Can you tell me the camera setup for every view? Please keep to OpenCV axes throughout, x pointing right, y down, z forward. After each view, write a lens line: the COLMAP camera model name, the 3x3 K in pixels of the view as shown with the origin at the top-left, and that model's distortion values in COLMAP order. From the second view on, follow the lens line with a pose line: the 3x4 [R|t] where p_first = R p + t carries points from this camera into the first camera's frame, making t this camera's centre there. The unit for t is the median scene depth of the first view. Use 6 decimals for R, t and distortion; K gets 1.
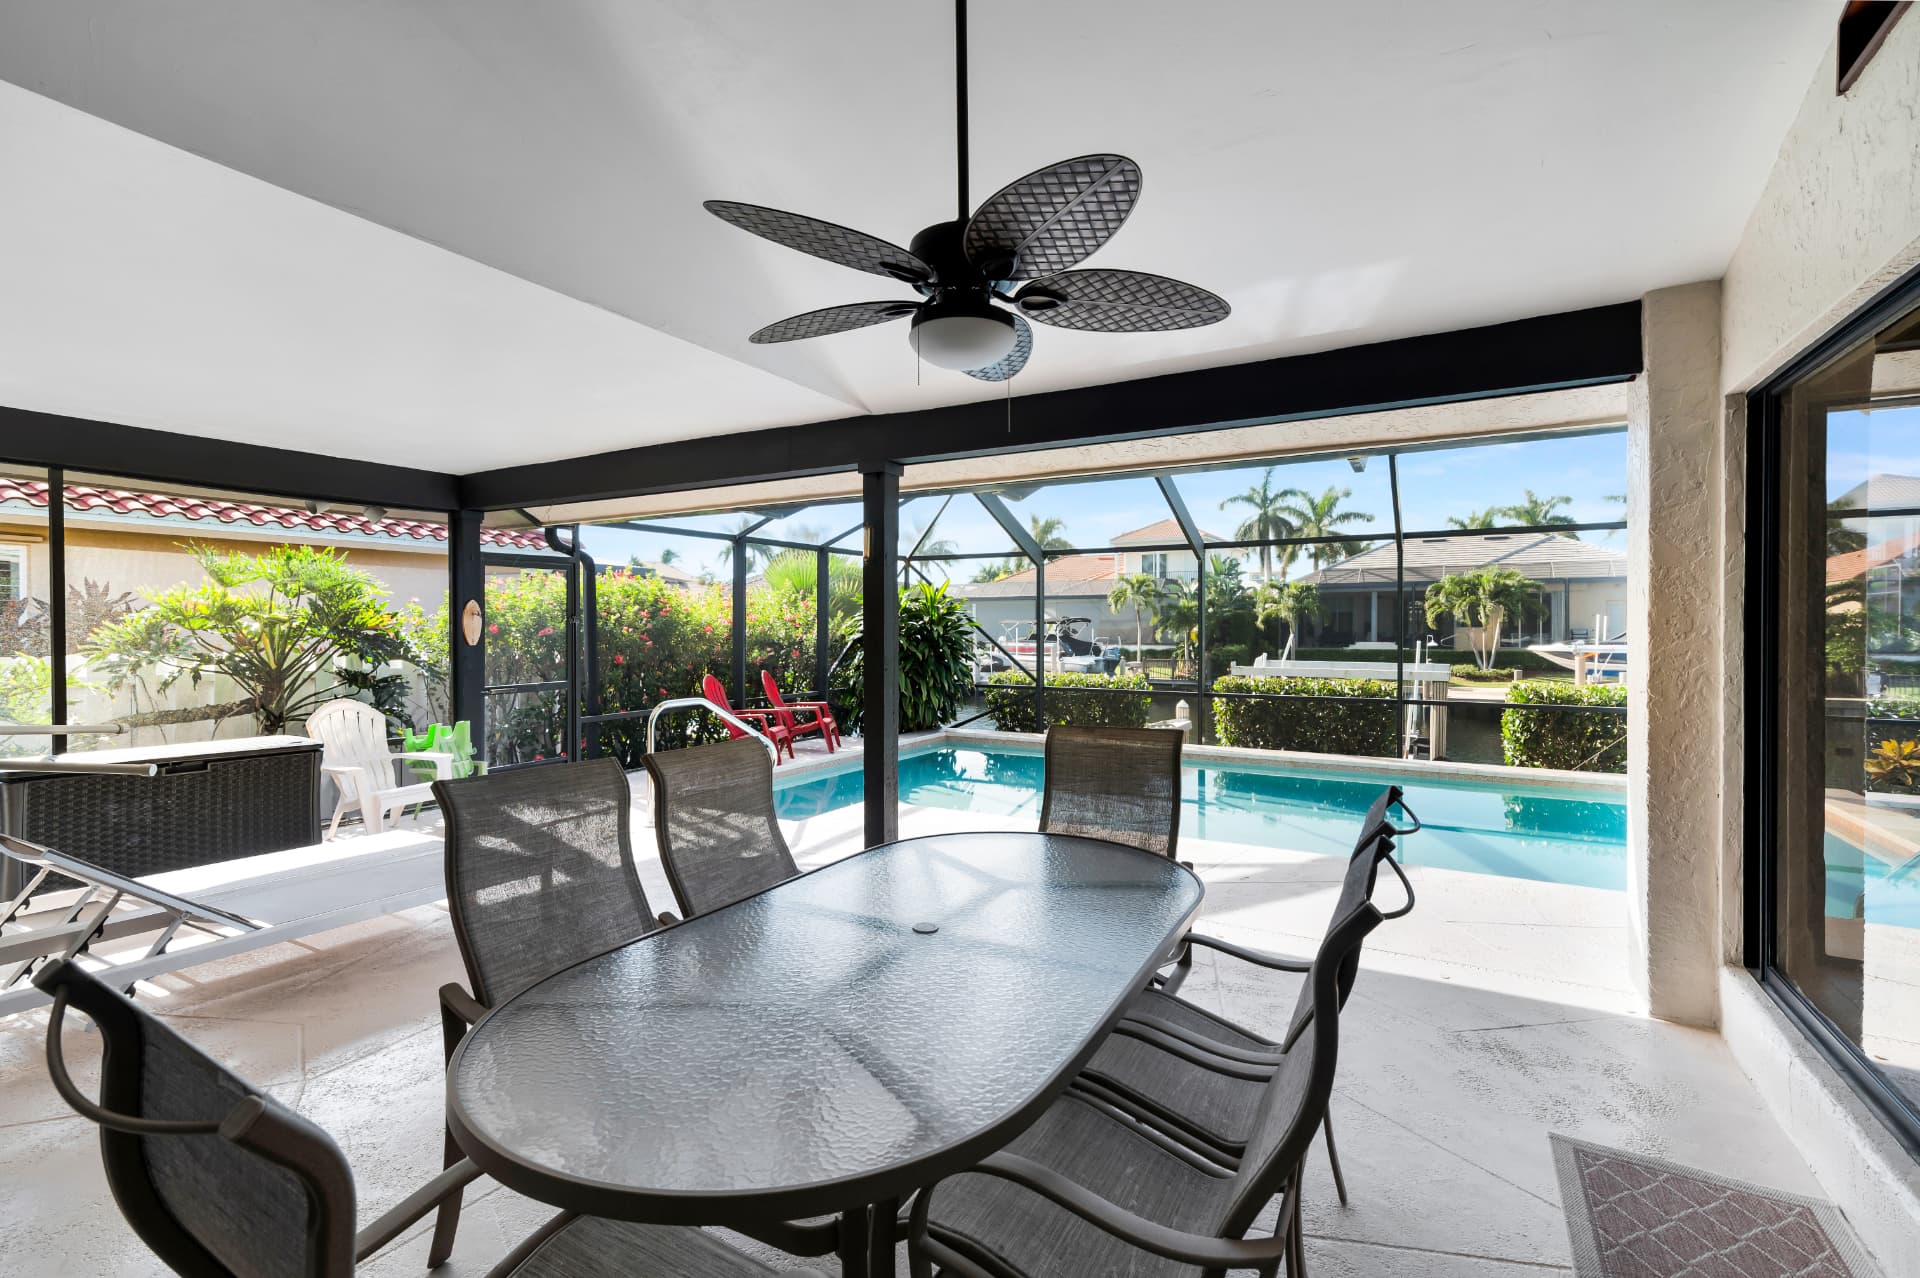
lens RADIAL K [[881.7, 0, 968.5], [0, 881.7, 631.9], [0, 0, 1]] dist [0.014556, -0.002028]
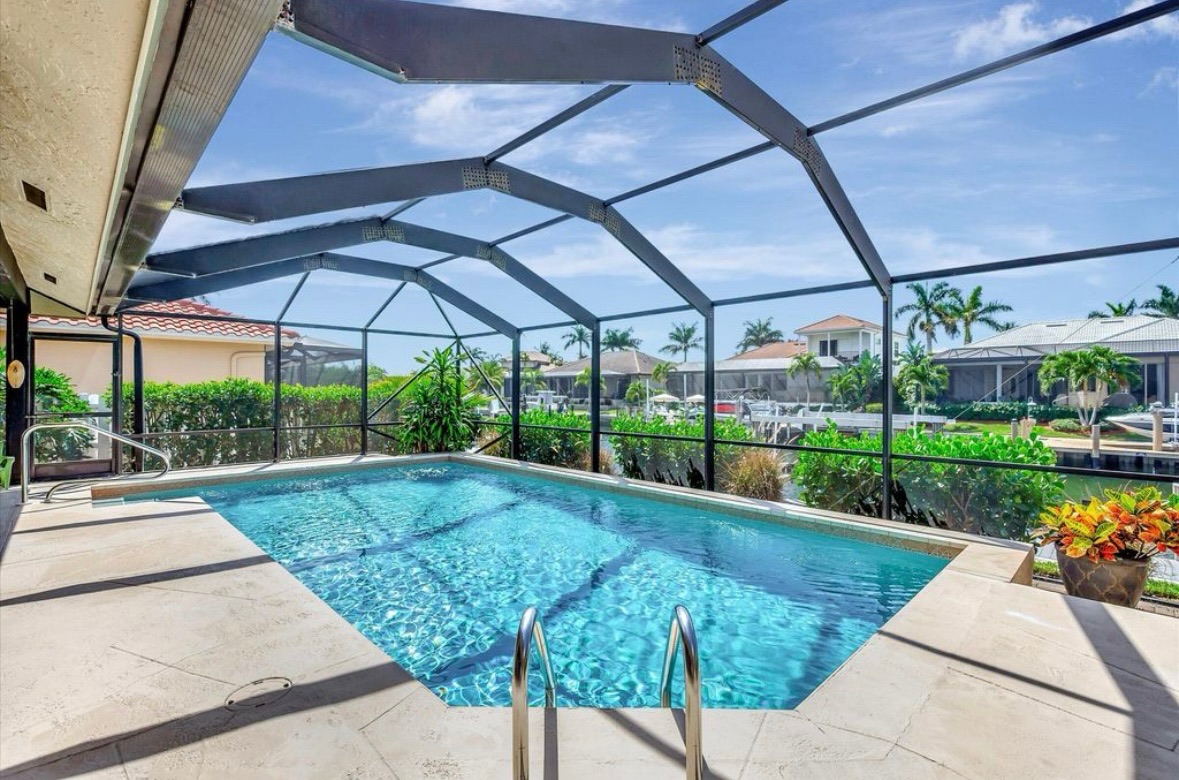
lens RADIAL K [[537.9, 0, 589.0], [0, 537.9, 388.3], [0, 0, 1]] dist [0.005764, -0.001049]
pose [[0.960031, 0.002836, -0.279878, 0.400315], [-0.005978, 0.999928, -0.010373, 0.010854], [0.279828, 0.011632, 0.959980, 0.188894]]
